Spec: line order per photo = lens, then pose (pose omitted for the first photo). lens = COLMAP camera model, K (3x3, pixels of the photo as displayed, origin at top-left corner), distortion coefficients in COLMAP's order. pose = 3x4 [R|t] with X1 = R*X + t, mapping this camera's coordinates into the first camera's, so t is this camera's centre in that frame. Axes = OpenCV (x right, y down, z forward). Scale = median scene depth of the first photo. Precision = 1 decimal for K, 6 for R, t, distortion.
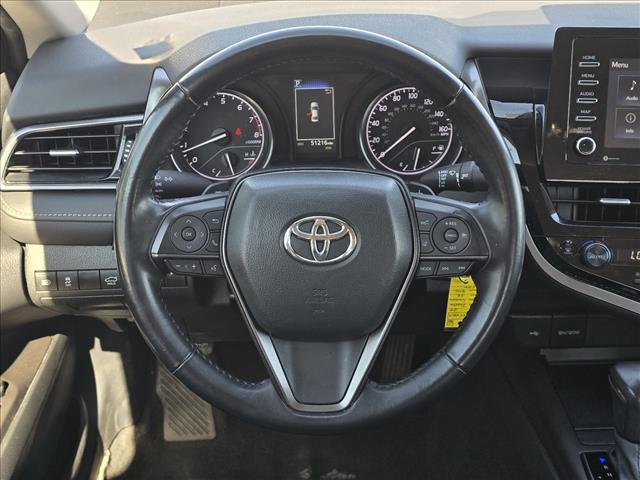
lens RADIAL K [[888.4, 0, 320.0], [0, 888.4, 240.0], [0, 0, 1]] dist [0.014012, -0.057697]
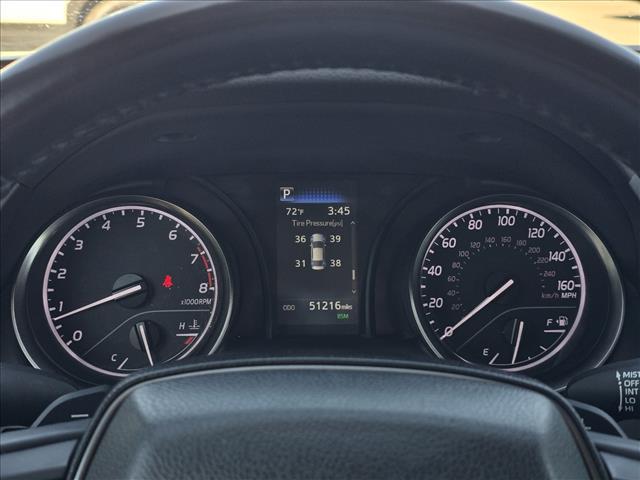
lens RADIAL K [[947.8, 0, 320.0], [0, 947.8, 240.0], [0, 0, 1]] dist [0.198063, -0.039093]
pose [[0.999781, 0.019340, 0.007950, -0.010295], [-0.017414, 0.980558, -0.195455, -0.043632], [-0.011575, 0.195273, 0.980681, 0.501415]]
